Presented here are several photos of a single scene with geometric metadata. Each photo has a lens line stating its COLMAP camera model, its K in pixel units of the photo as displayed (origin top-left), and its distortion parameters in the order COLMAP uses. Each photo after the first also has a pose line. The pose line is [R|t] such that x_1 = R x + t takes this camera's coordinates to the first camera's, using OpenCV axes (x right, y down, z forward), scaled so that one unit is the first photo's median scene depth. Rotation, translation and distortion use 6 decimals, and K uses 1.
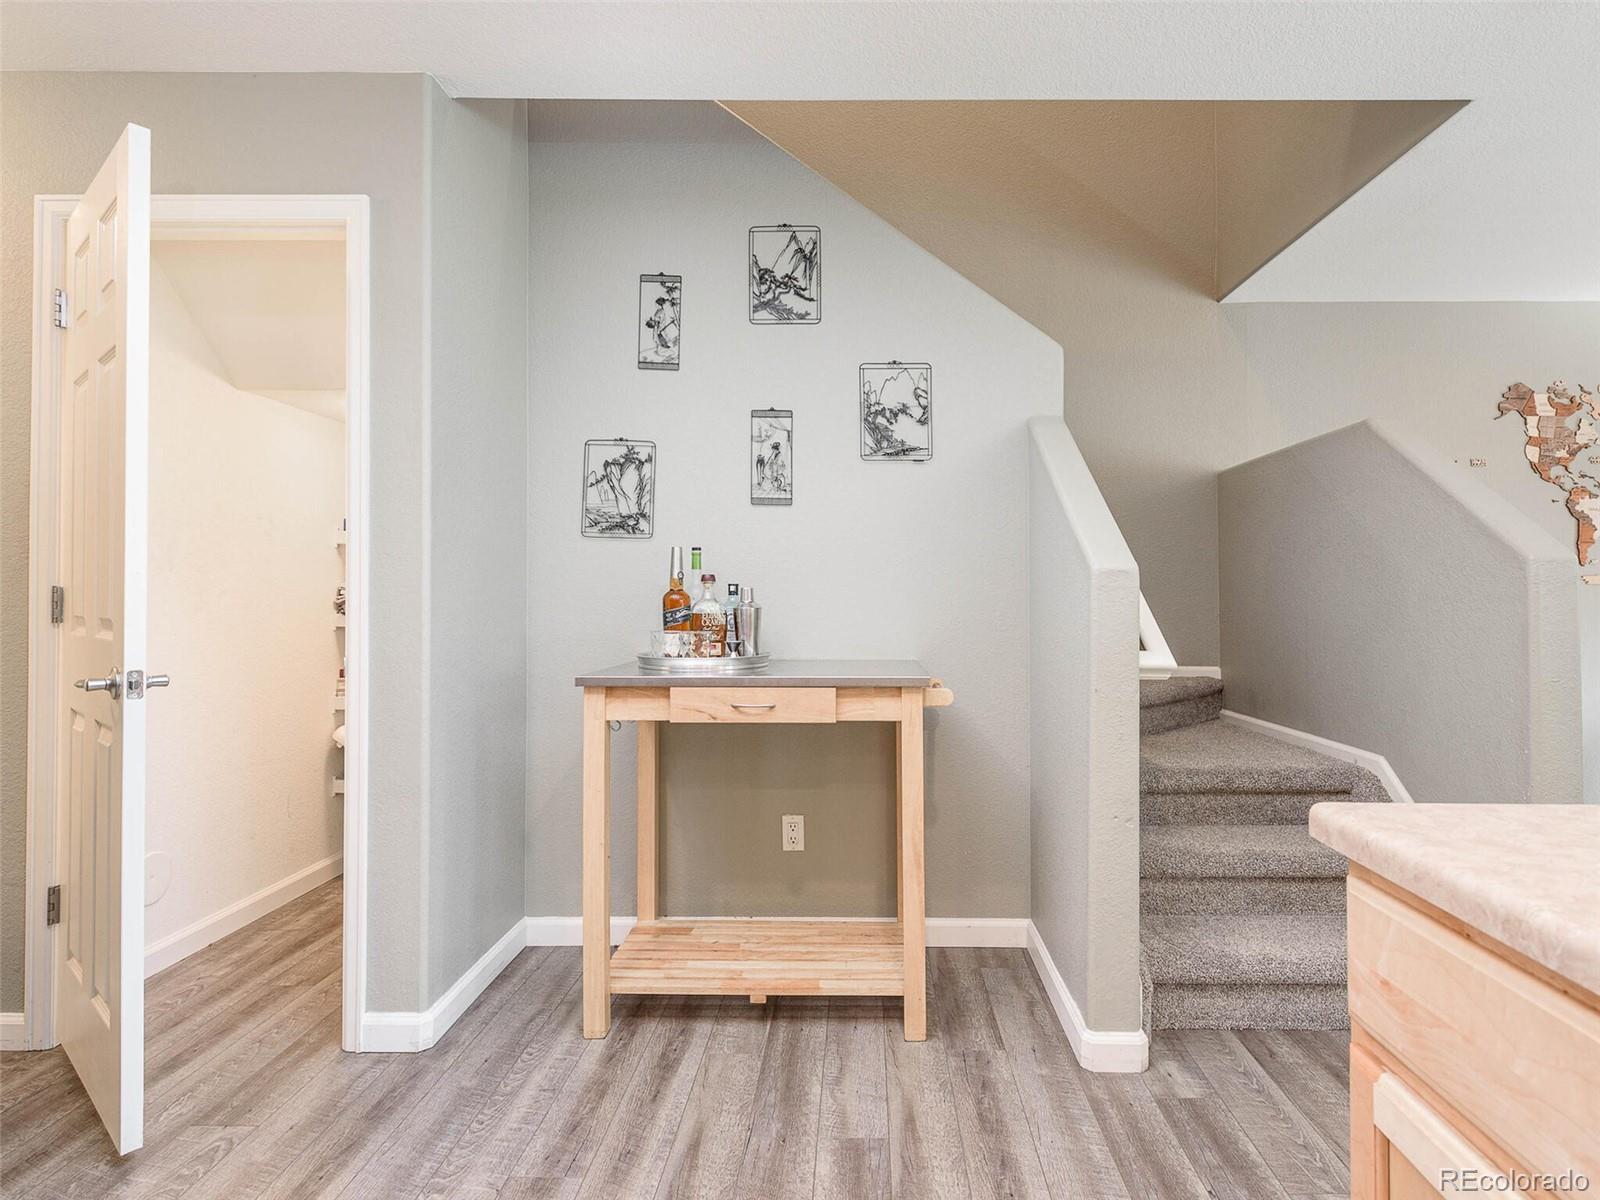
lens RADIAL K [[838.8, 0, 855.8], [0, 838.8, 591.5], [0, 0, 1]] dist [0.040925, -0.025619]
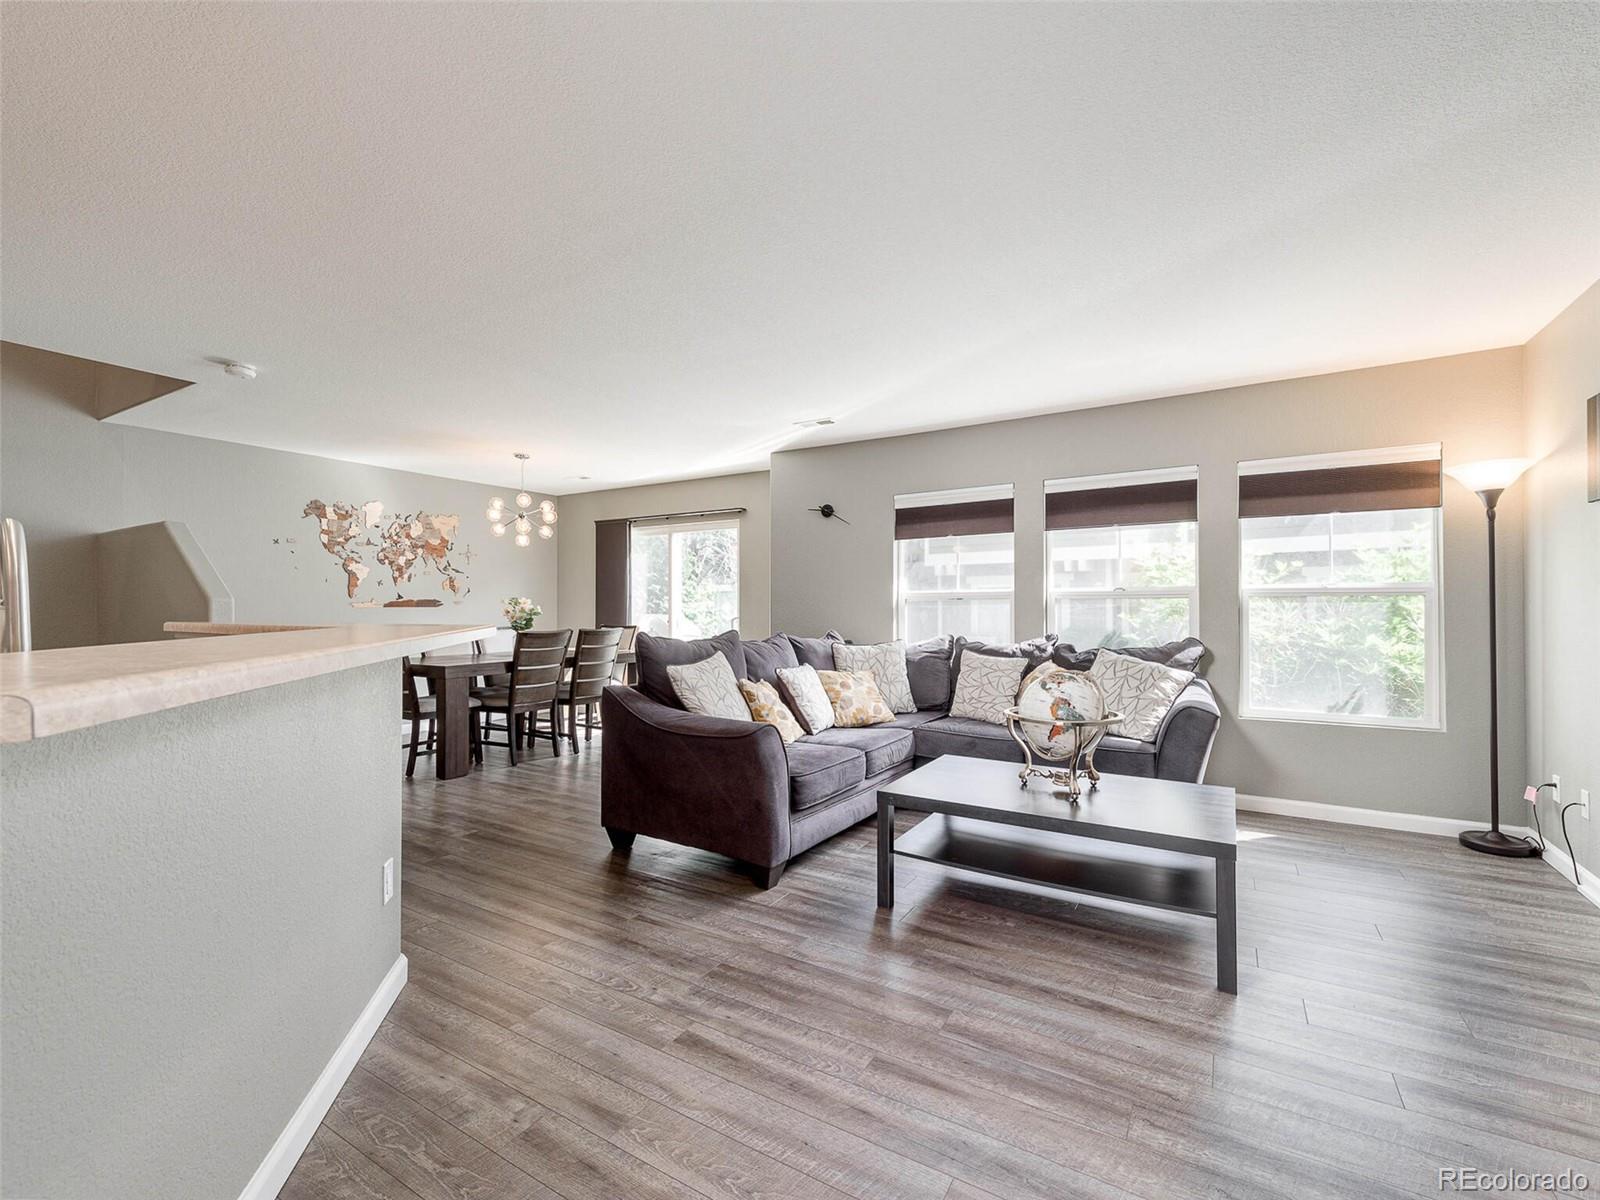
lens RADIAL K [[709.3, 0, 800.0], [0, 709.3, 600.0], [0, 0, 1]] dist [0.031051, -0.021326]
pose [[0.520691, 0.007595, 0.853712, -0.016878], [-0.008376, 0.999958, -0.003787, -0.038184], [-0.853704, -0.005179, 0.520732, -1.008041]]
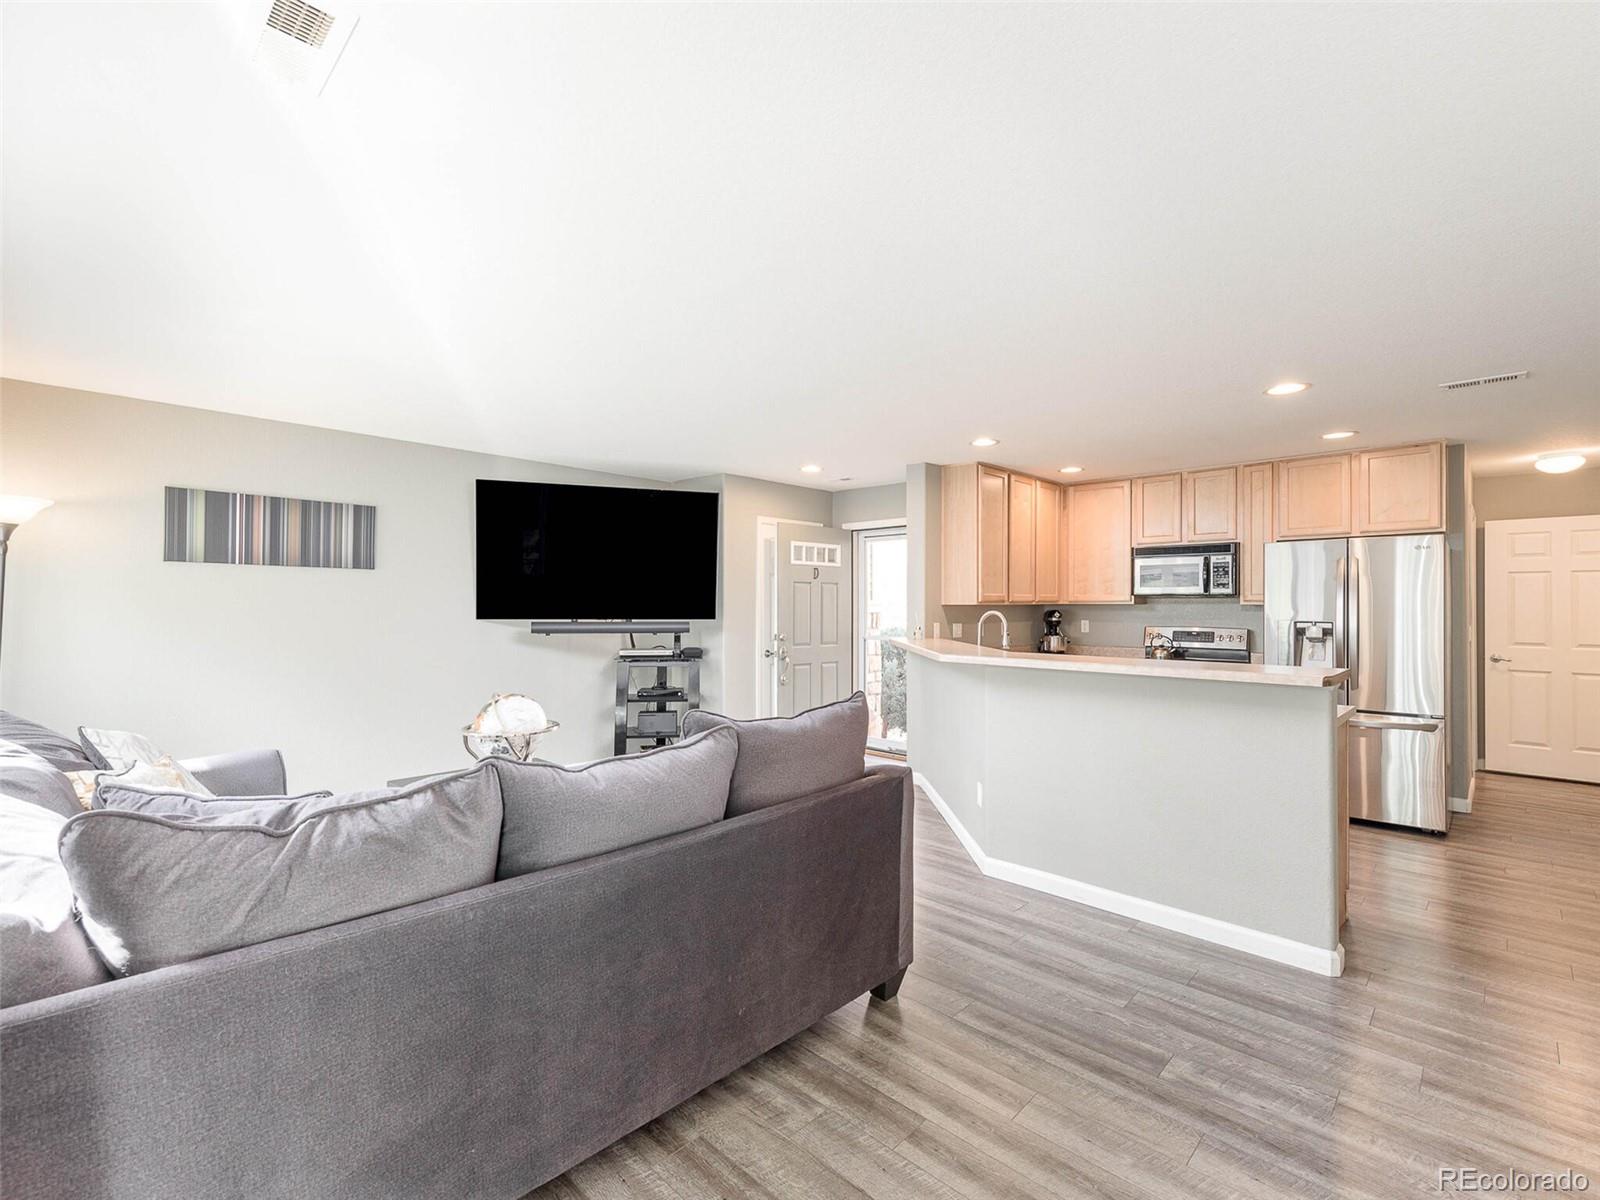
lens RADIAL K [[716.8, 0, 800.1], [0, 716.8, 598.4], [0, 0, 1]] dist [0.003221, -0.000074]
pose [[-0.694265, -0.010827, -0.719638, 1.632412], [0.005120, 0.999787, -0.019982, -0.081144], [0.719701, -0.017557, -0.694062, 0.479473]]
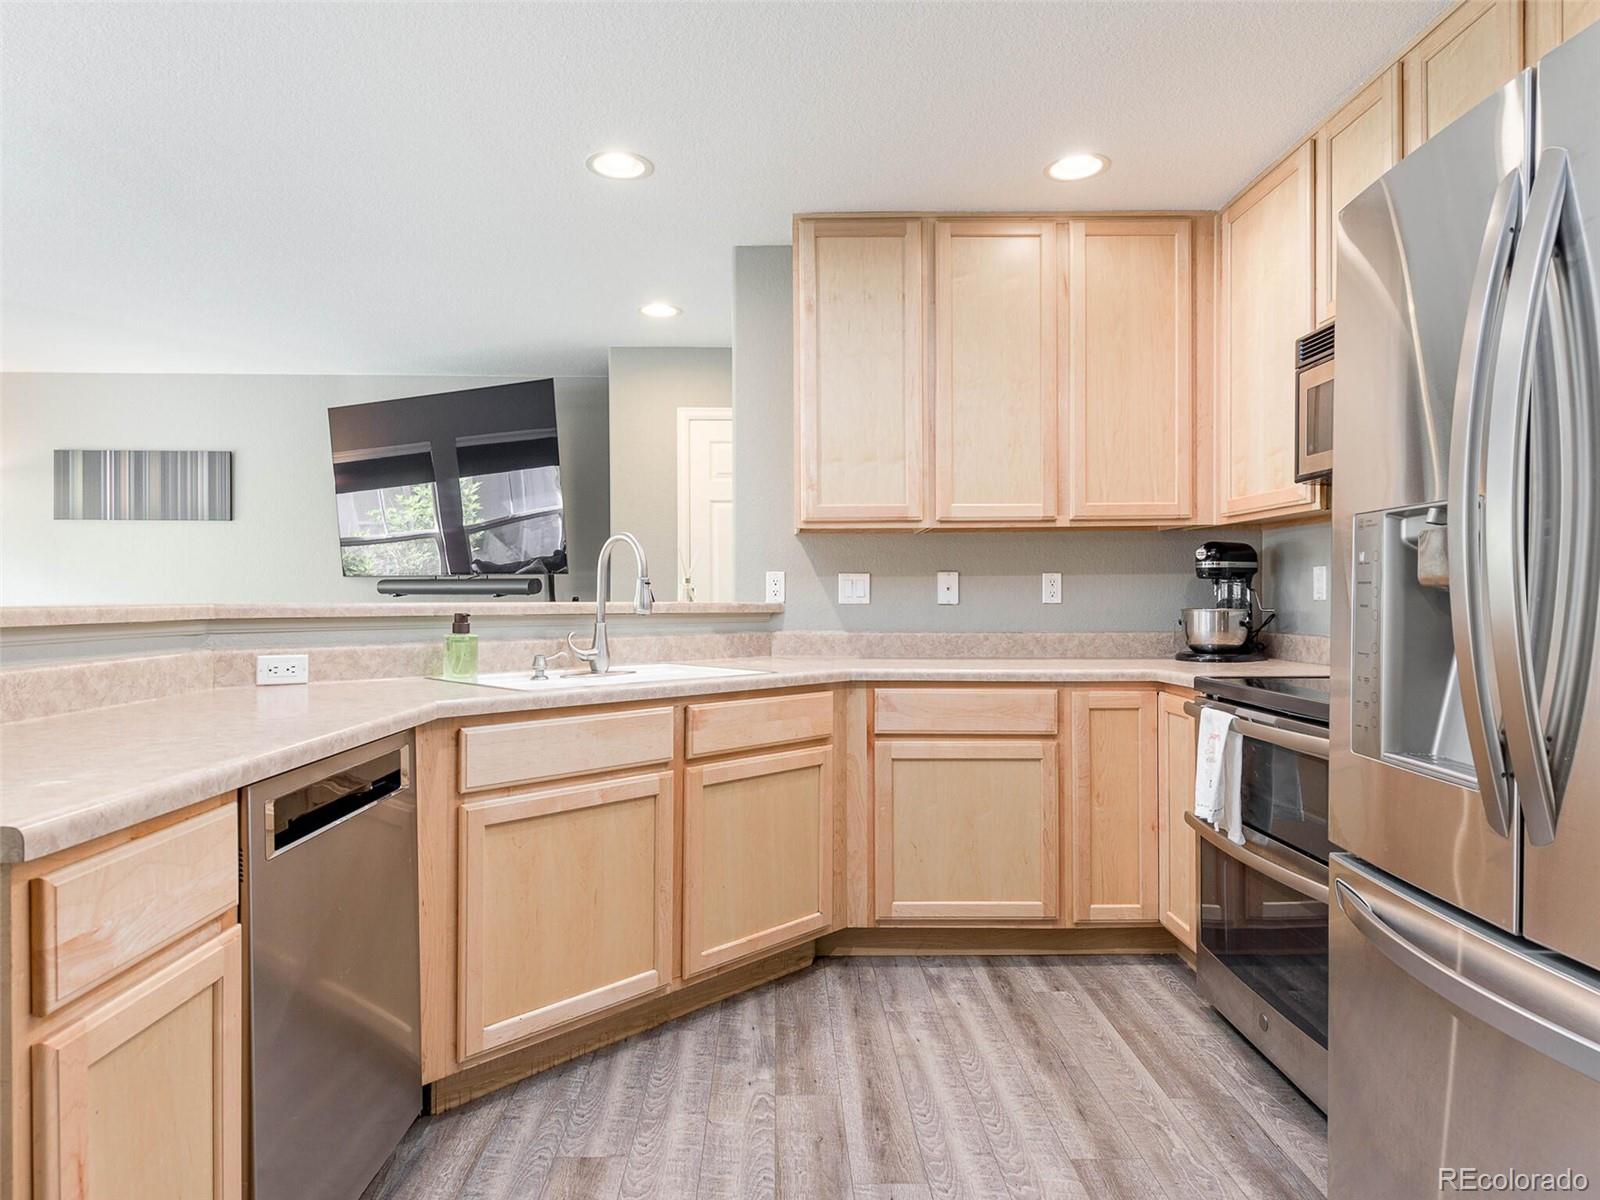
lens RADIAL K [[958.6, 0, 800.0], [0, 958.6, 600.0], [0, 0, 1]] dist [0.029156, -0.012835]
pose [[-0.999829, 0.001269, -0.018425, -0.096876], [0.001384, 0.999980, -0.006209, -0.003536], [0.018417, -0.006233, -0.999811, 0.672066]]
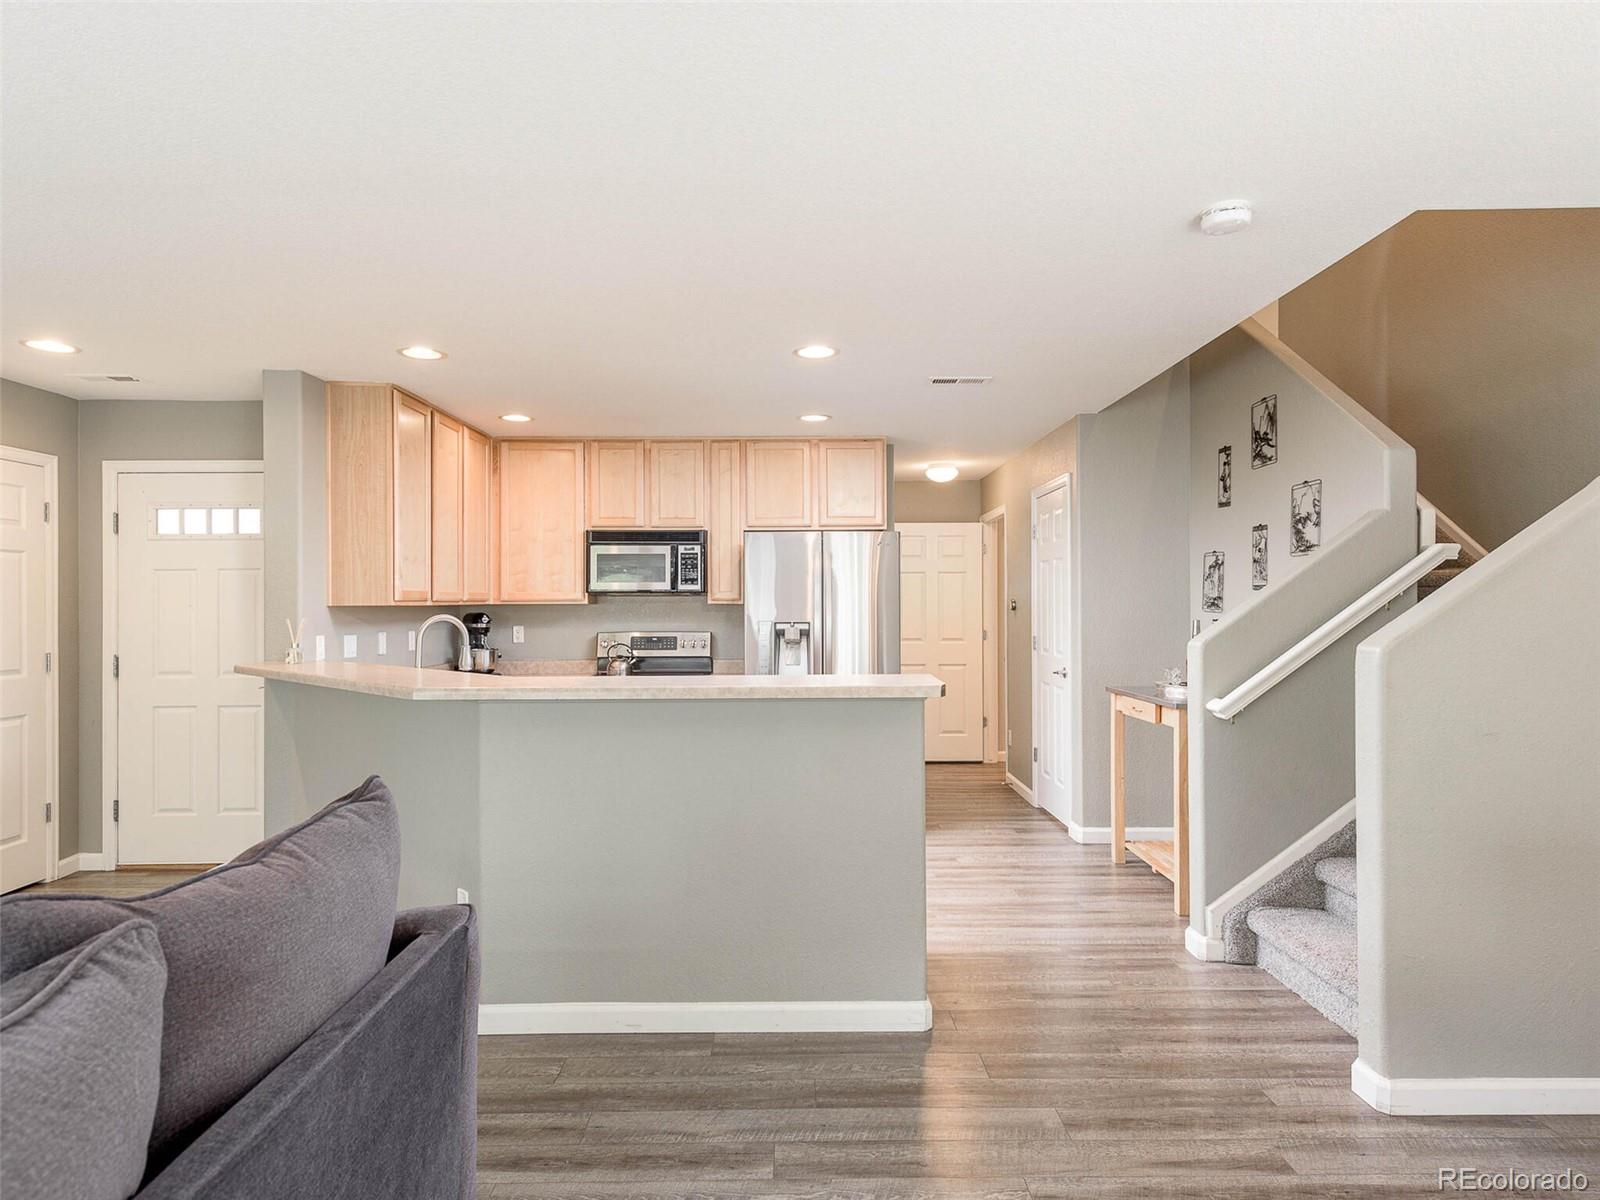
lens RADIAL K [[916.5, 0, 792.6], [0, 916.5, 601.0], [0, 0, 1]] dist [0.032593, -0.025543]
pose [[0.003738, -0.007424, -0.999965, 1.516484], [0.017317, 0.999823, -0.007358, -0.084723], [0.999843, -0.017289, 0.003866, 0.168314]]
